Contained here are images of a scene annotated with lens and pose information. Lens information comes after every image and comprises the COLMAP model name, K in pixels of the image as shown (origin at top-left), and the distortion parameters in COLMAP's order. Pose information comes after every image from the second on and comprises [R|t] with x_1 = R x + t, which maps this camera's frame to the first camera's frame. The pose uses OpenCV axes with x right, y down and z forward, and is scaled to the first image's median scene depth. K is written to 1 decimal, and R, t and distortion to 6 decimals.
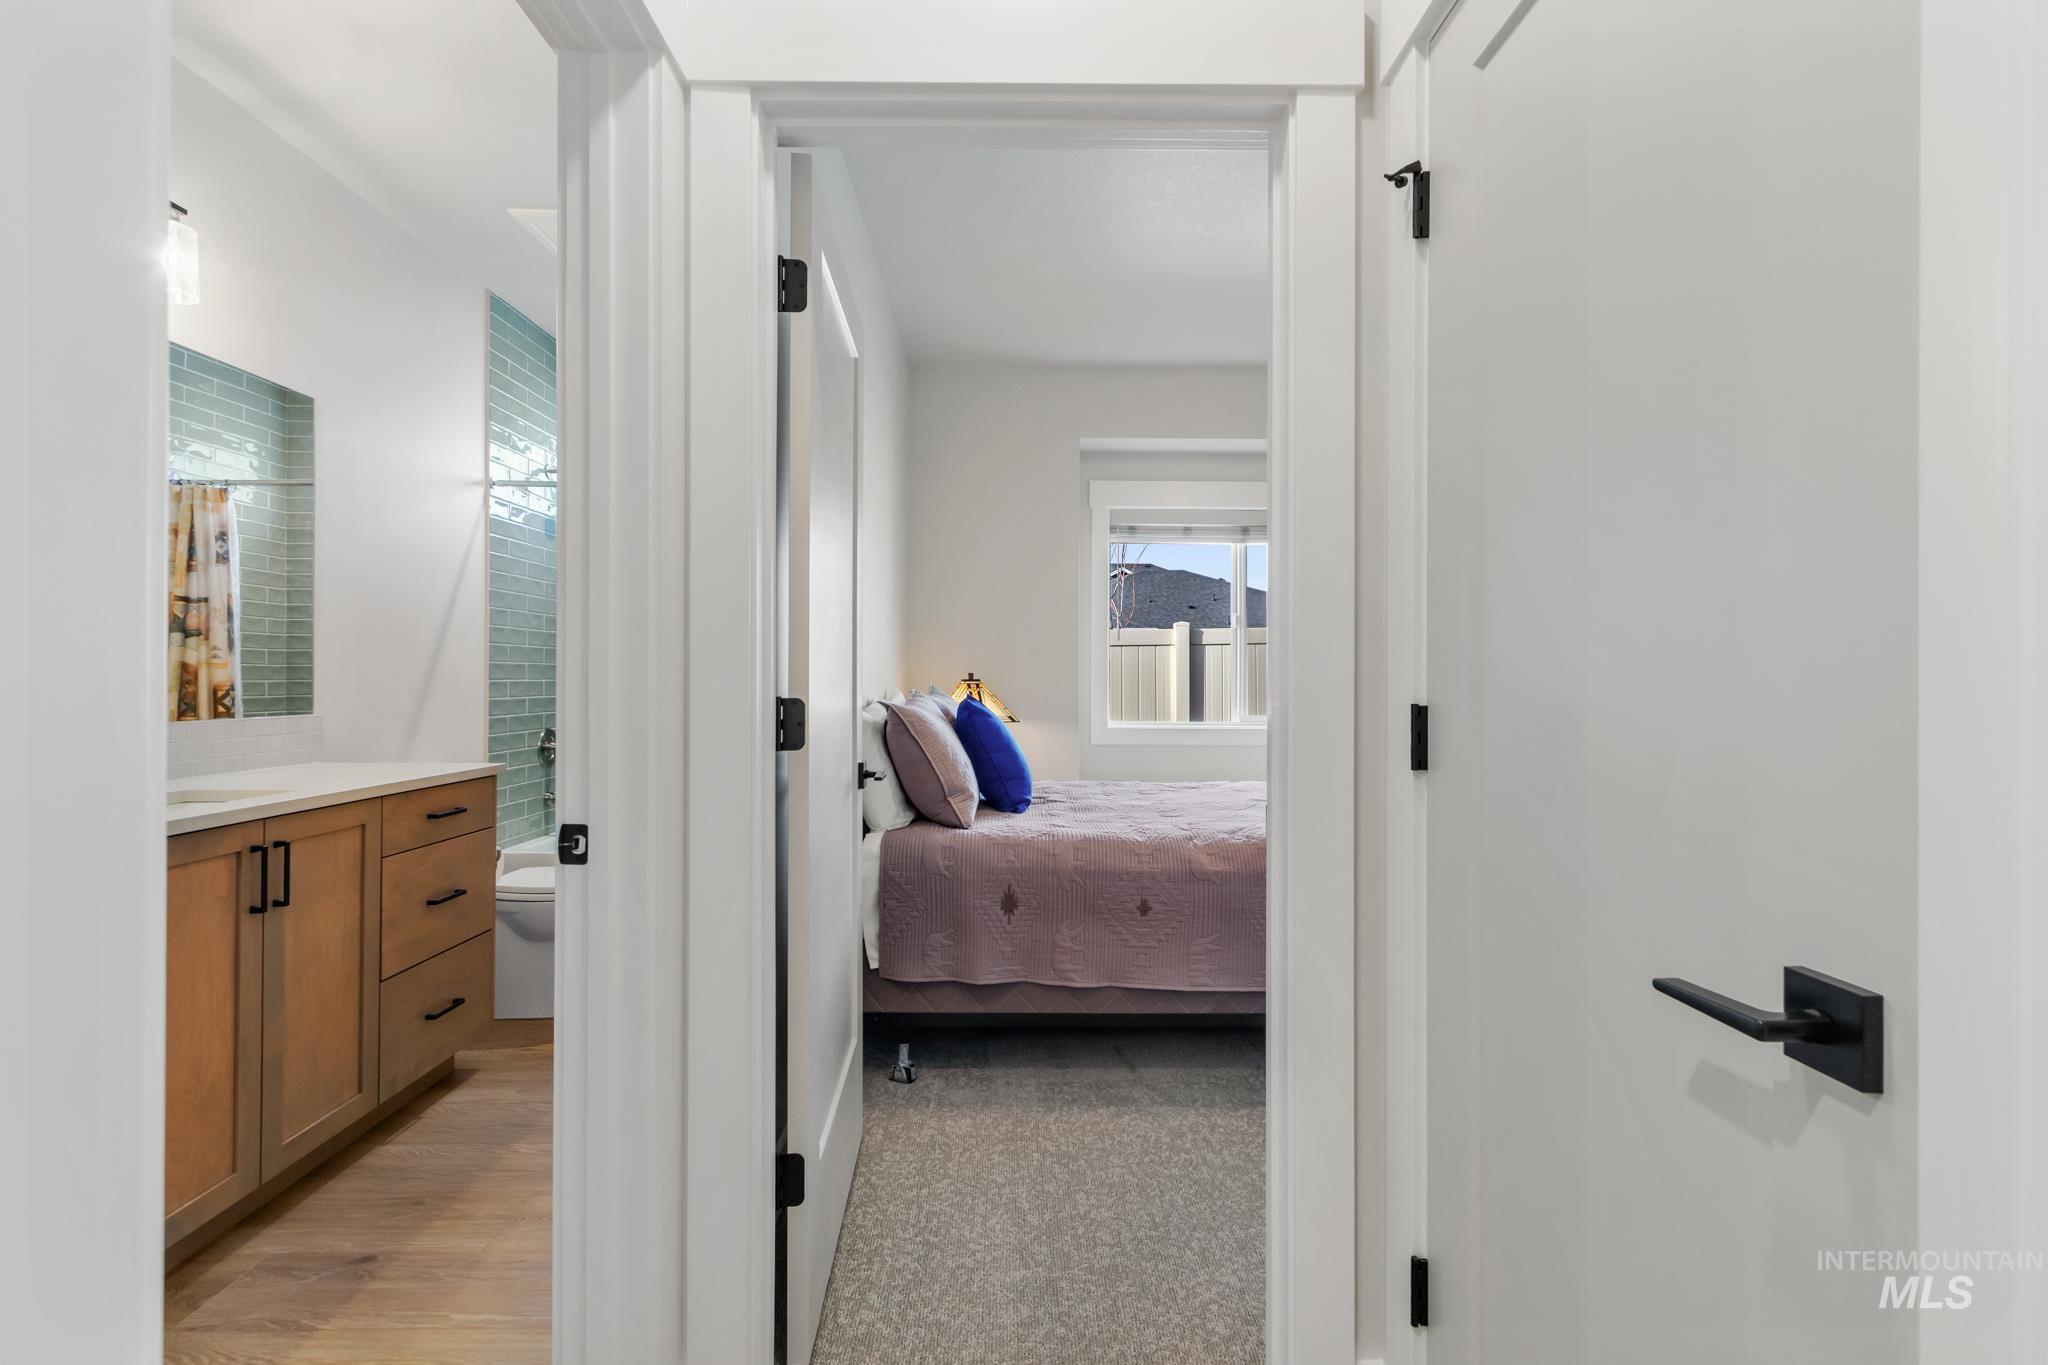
lens RADIAL K [[944.9, 0, 1025.1], [0, 944.9, 665.4], [0, 0, 1]] dist [0.002672, -0.000163]
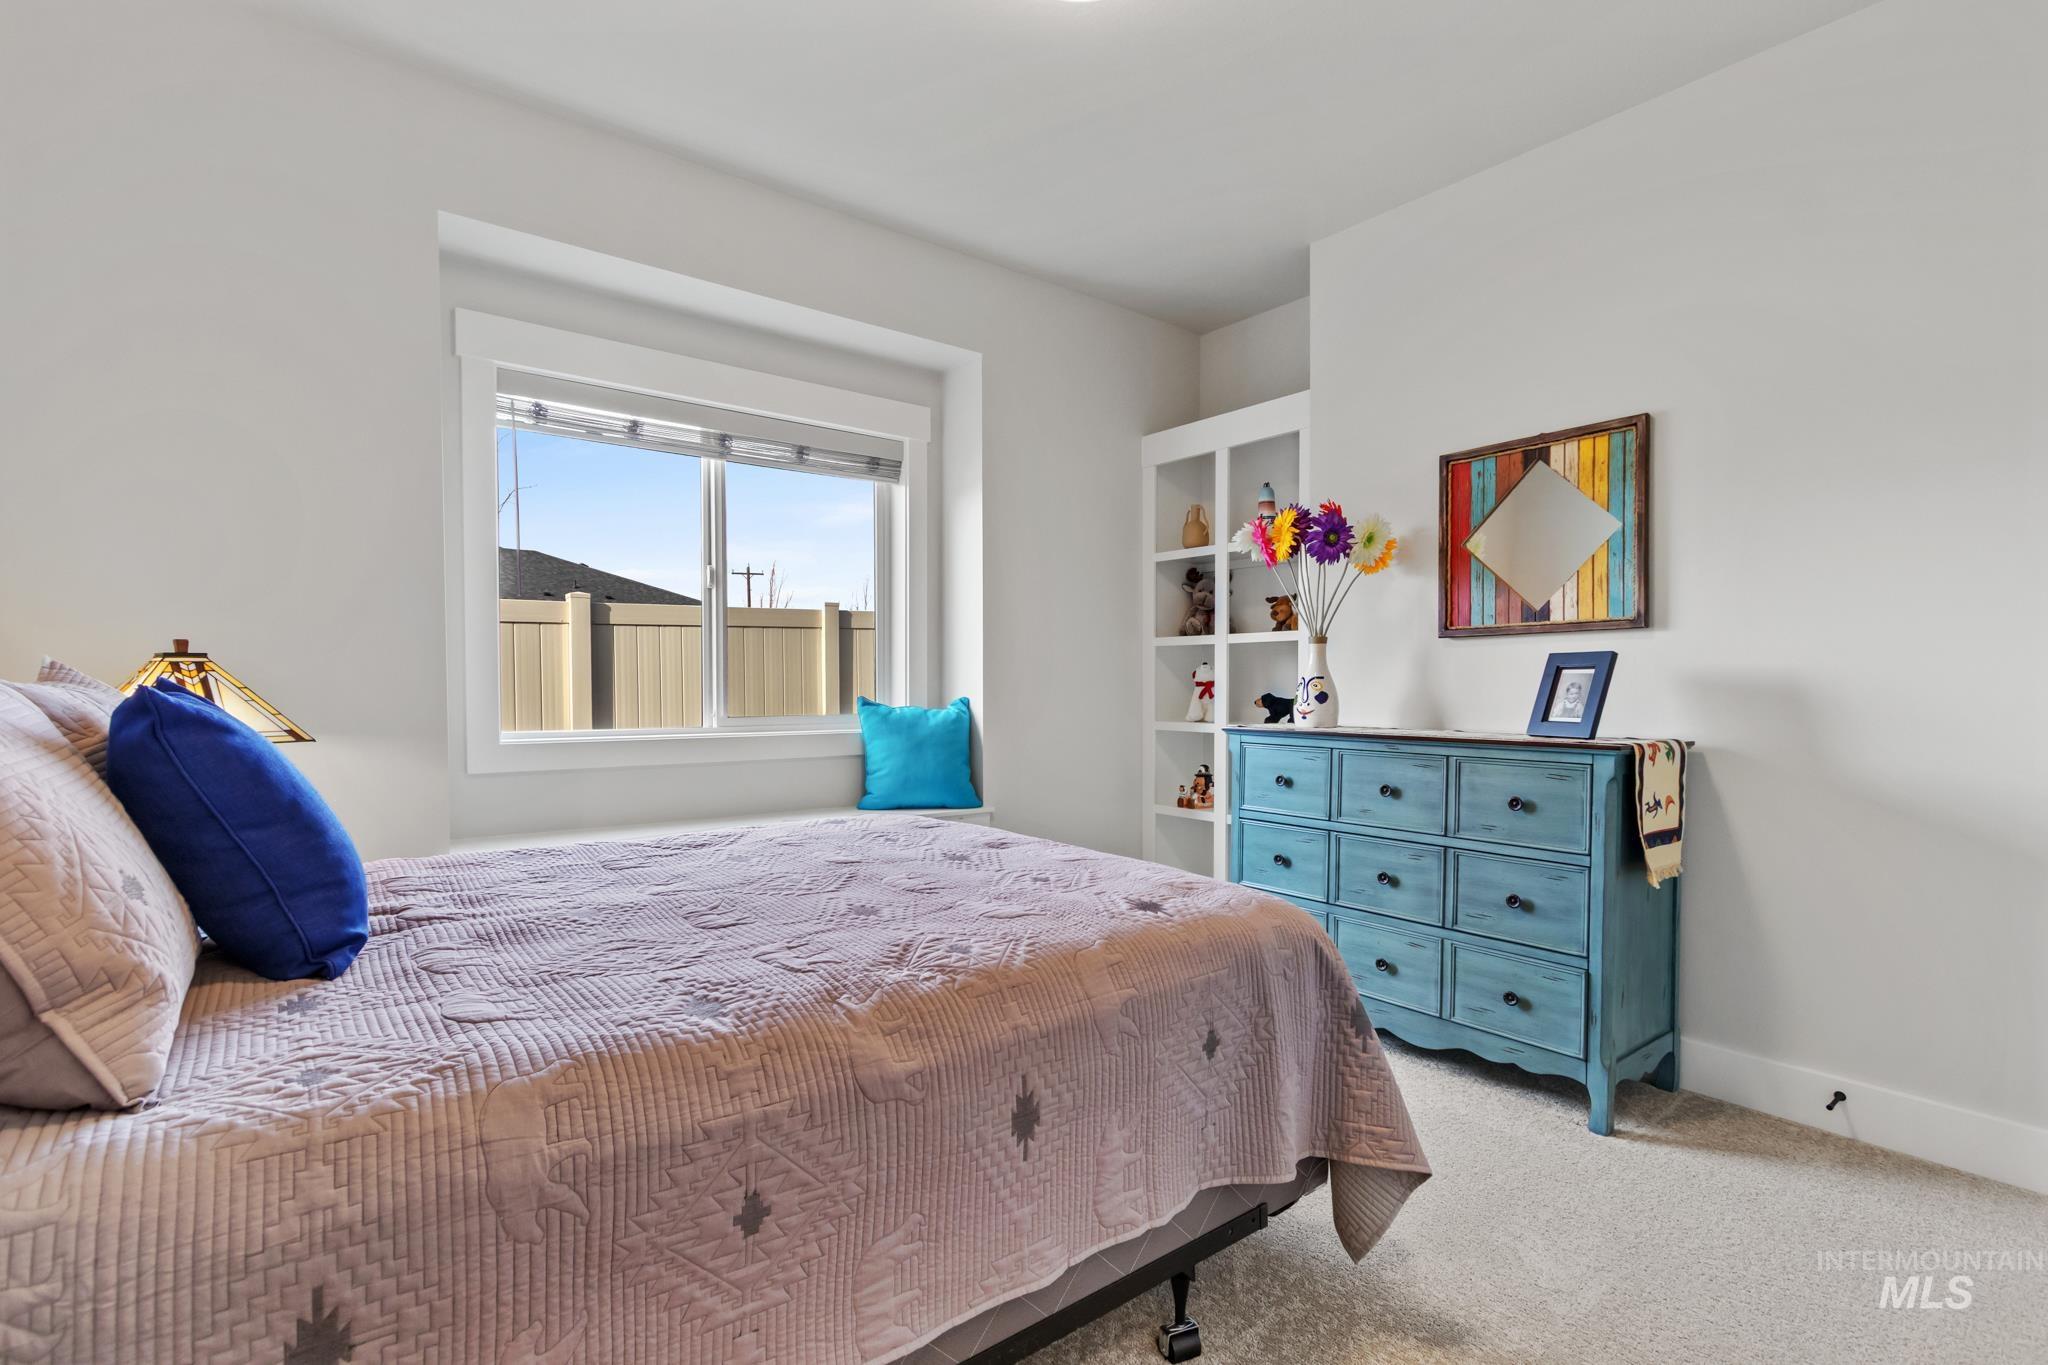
lens RADIAL K [[943.7, 0, 1026.4], [0, 943.7, 703.3], [0, 0, 1]] dist [0.000002, 0.000158]
pose [[0.792728, -0.013829, 0.609419, -0.014496], [-0.009431, 0.999345, 0.034944, 0.025456], [-0.609502, -0.033449, 0.792078, 0.499133]]
